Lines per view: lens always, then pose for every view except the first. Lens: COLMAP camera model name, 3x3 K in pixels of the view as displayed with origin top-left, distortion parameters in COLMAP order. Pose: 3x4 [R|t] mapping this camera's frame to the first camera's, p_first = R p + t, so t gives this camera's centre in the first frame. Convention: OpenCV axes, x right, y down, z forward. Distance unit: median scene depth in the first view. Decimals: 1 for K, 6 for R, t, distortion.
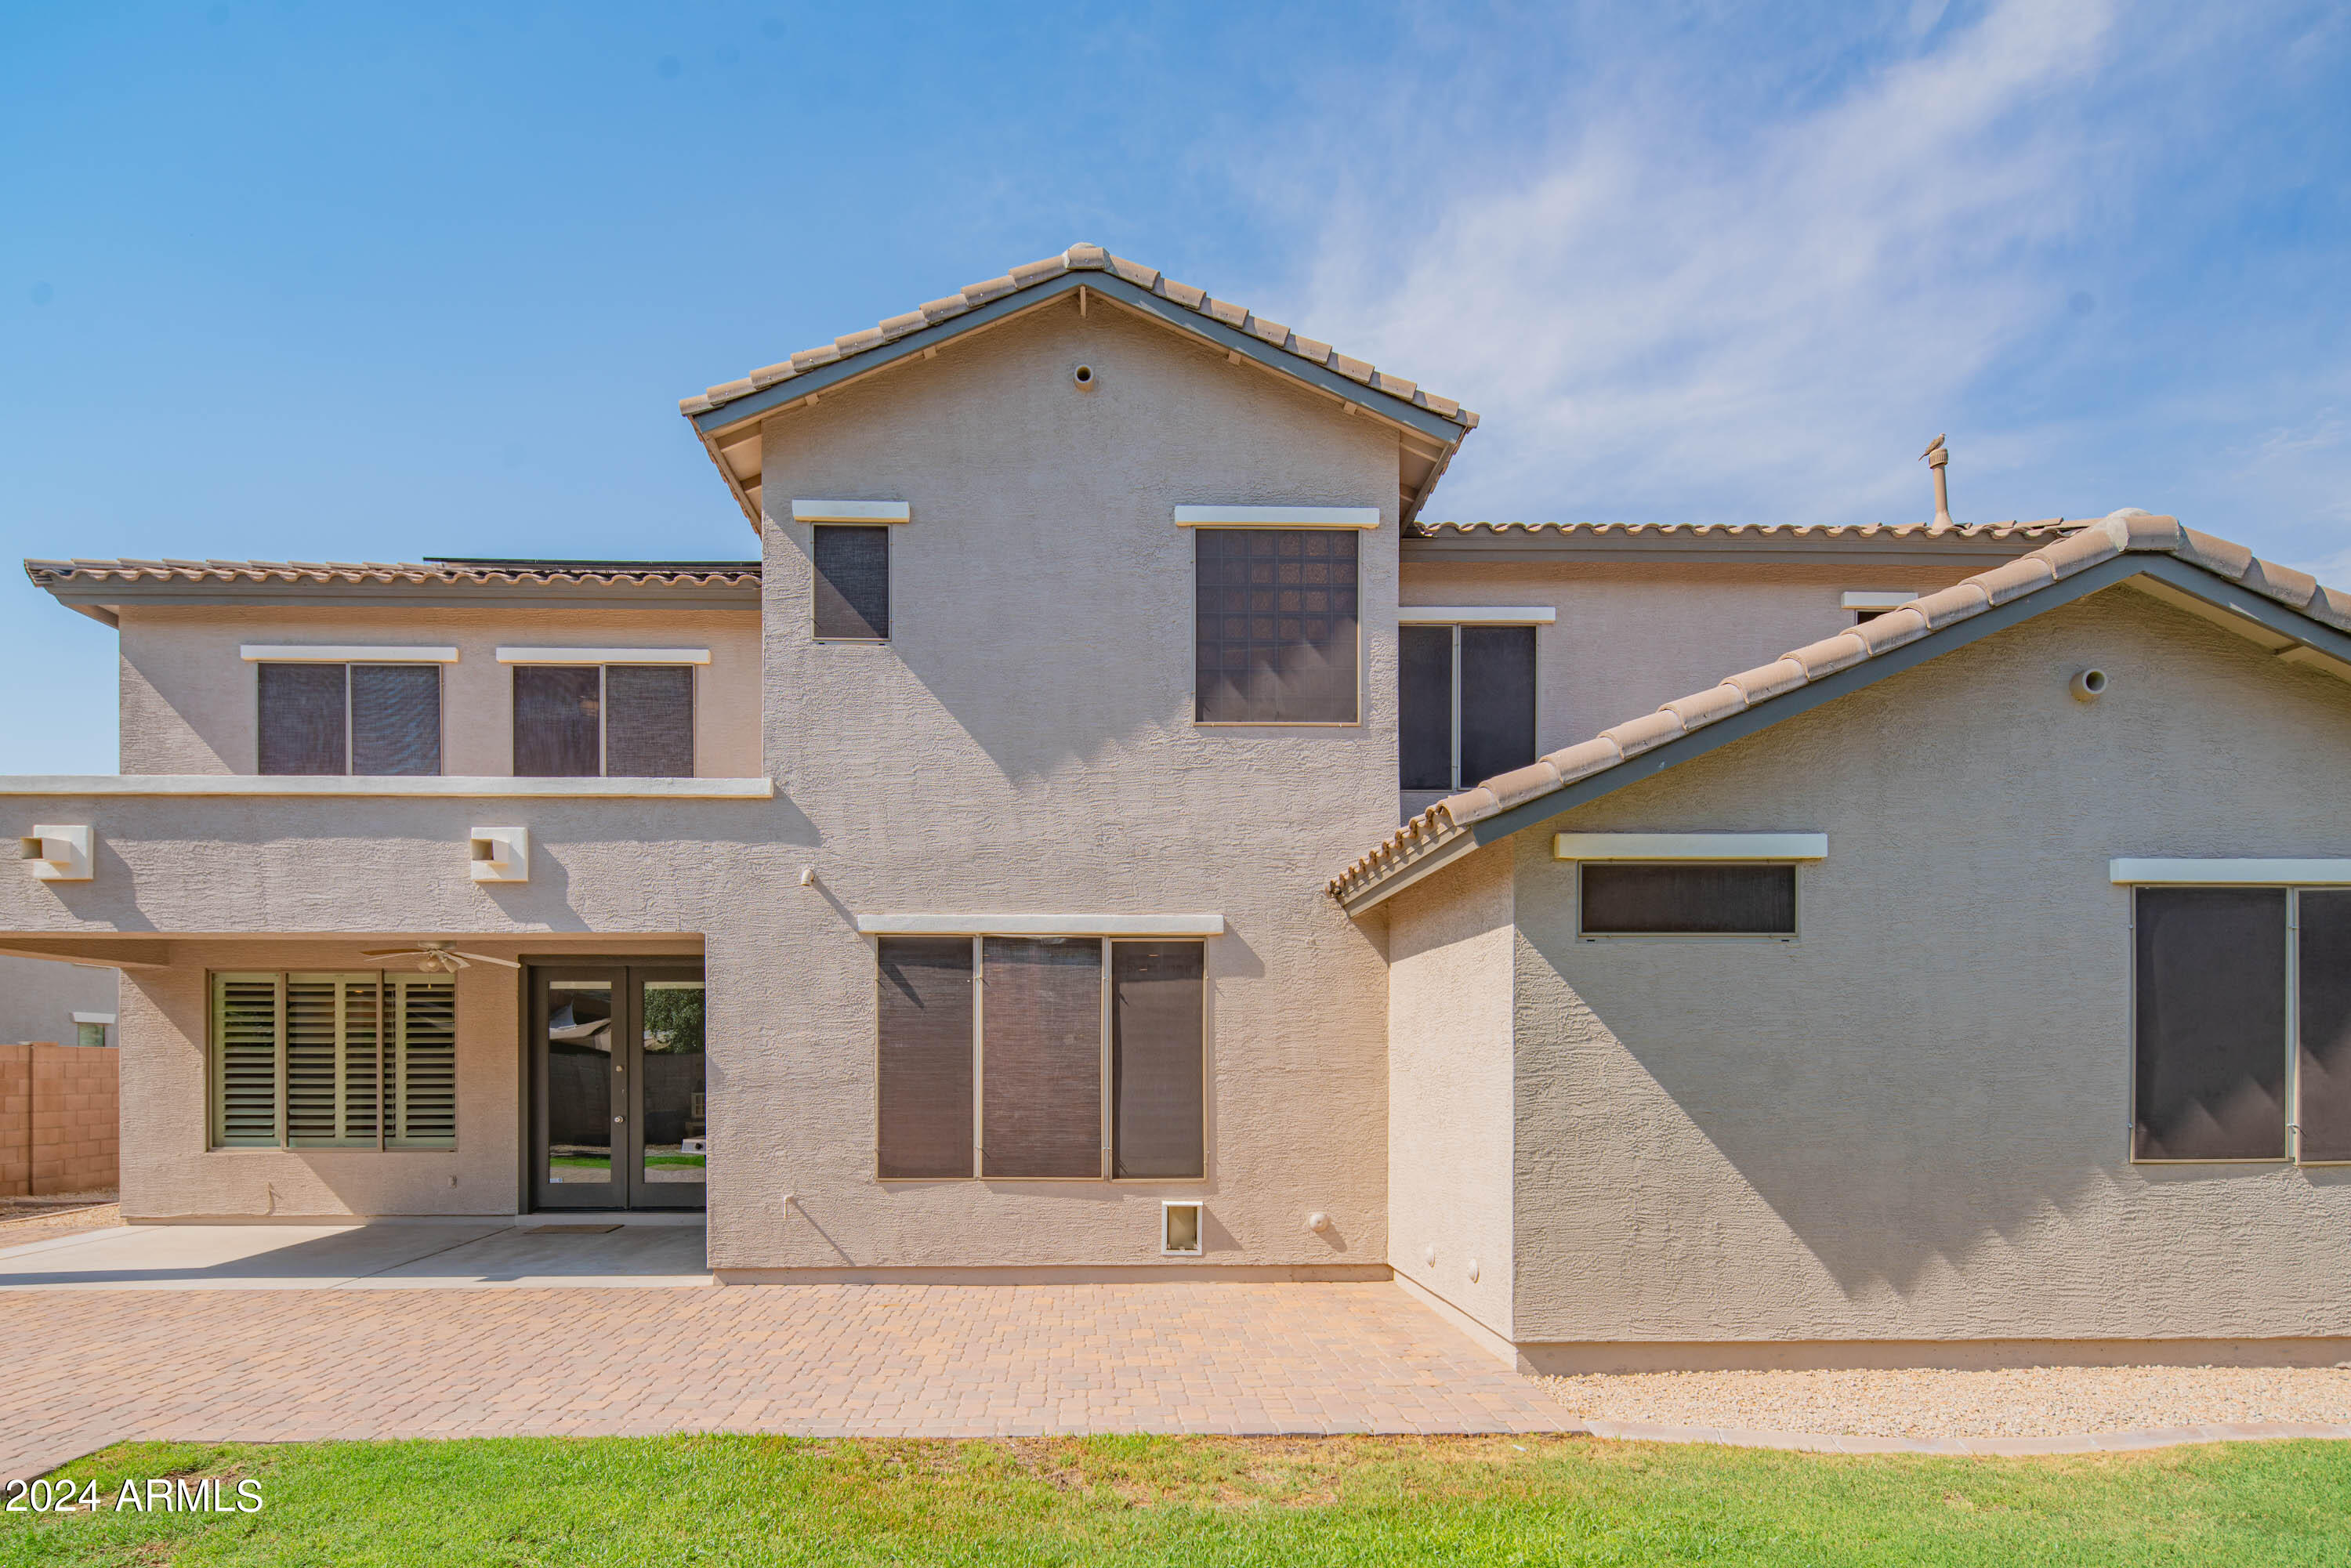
lens RADIAL K [[1148.9, 0, 1175.6], [0, 1148.9, 831.7], [0, 0, 1]] dist [0.002577, 0.000094]
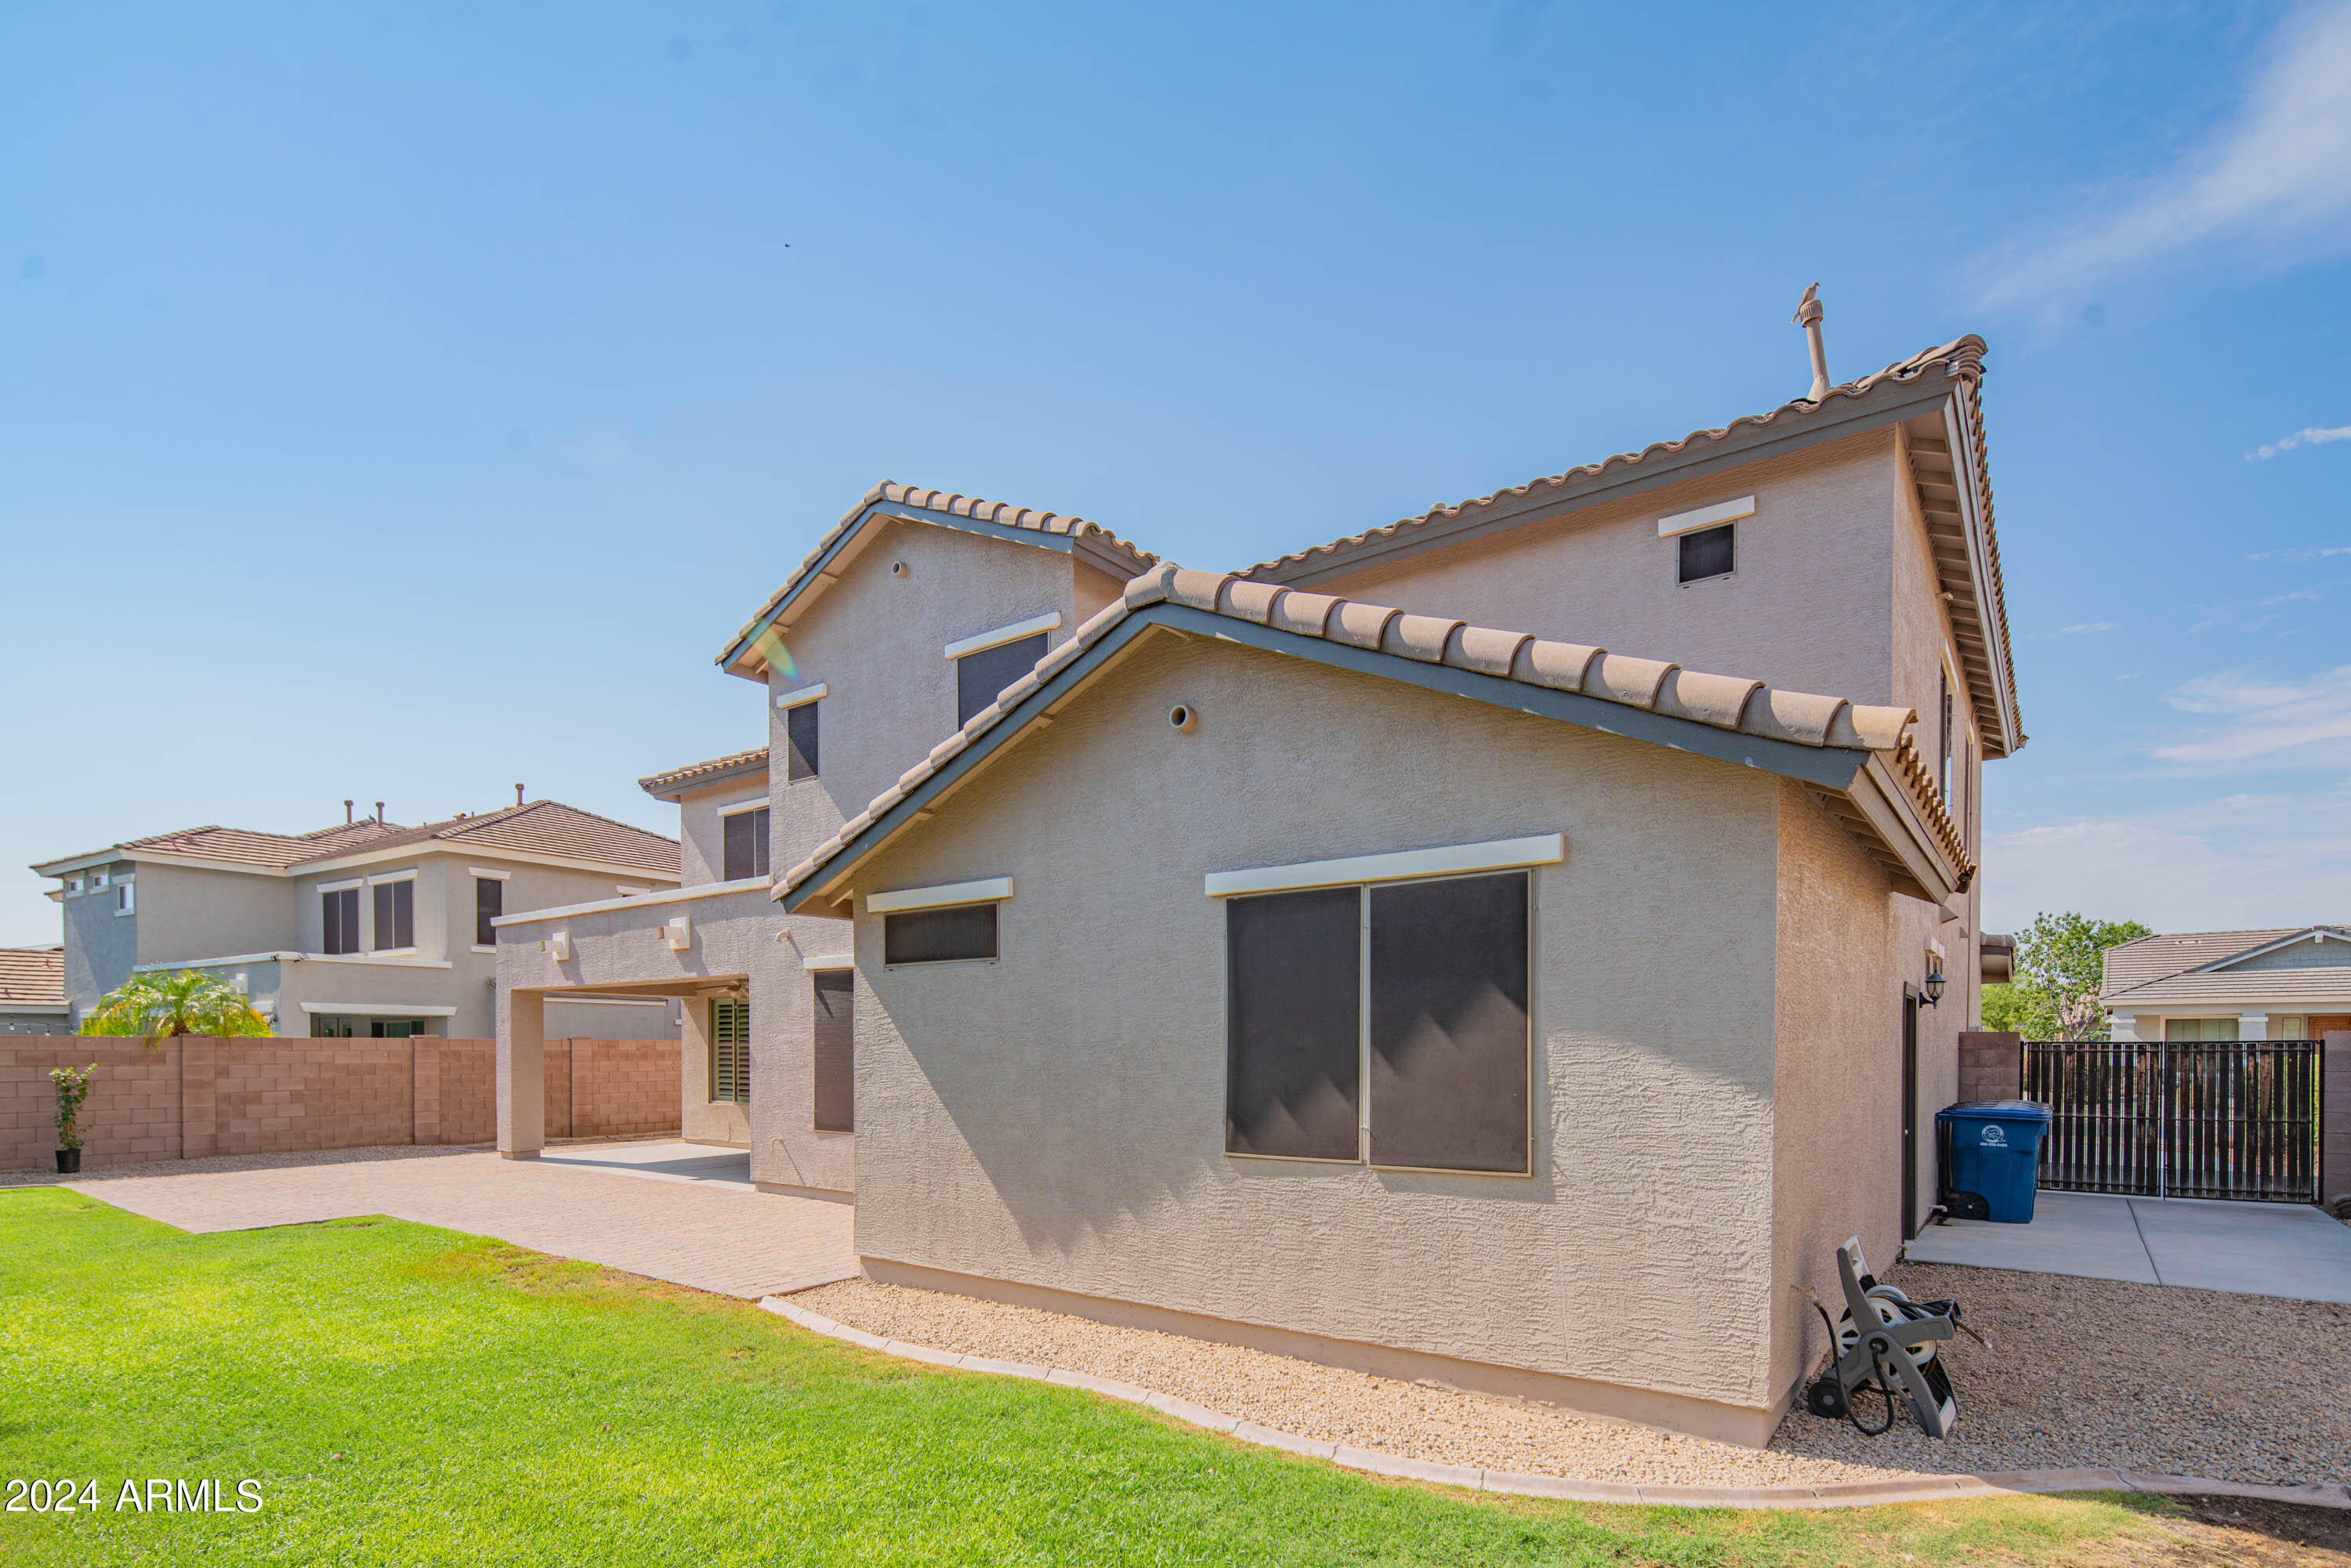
lens RADIAL K [[1156.9, 0, 1140.9], [0, 1156.9, 776.6], [0, 0, 1]] dist [0.001356, -0.001492]
pose [[0.763906, -0.145489, -0.628714, 1.483249], [0.125312, 0.989153, -0.076640, 0.008092], [0.633044, -0.020239, 0.773851, 0.112493]]
